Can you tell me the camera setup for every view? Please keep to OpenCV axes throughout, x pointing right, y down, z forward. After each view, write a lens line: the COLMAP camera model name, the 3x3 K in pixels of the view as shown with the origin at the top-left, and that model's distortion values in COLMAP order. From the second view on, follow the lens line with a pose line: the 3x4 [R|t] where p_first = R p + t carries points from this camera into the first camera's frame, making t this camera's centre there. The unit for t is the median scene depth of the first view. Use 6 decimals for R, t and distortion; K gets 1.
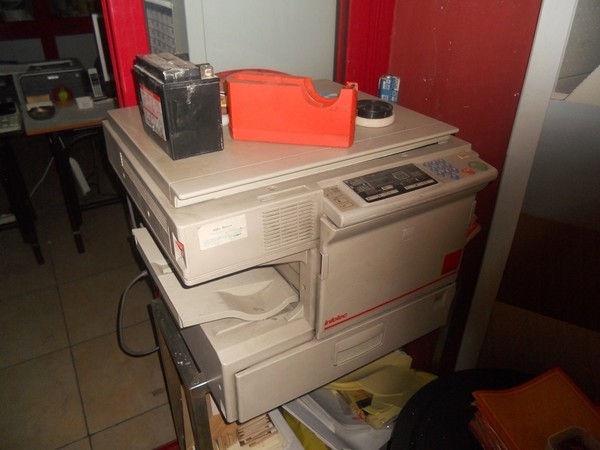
lens RADIAL K [[464.4, 0, 298.5], [0, 464.4, 225.7], [0, 0, 1]] dist [-0.024504, -0.001269]
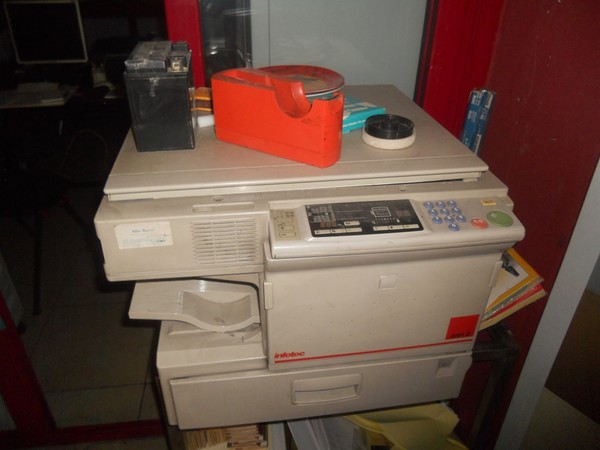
lens RADIAL K [[464.4, 0, 299.9], [0, 464.4, 224.9], [0, 0, 1]] dist [-0.024504, -0.001269]
pose [[0.923935, 0.205395, -0.322734, 0.349425], [-0.200354, 0.978490, 0.049152, -0.094474], [0.325888, 0.019248, 0.945213, 0.168496]]
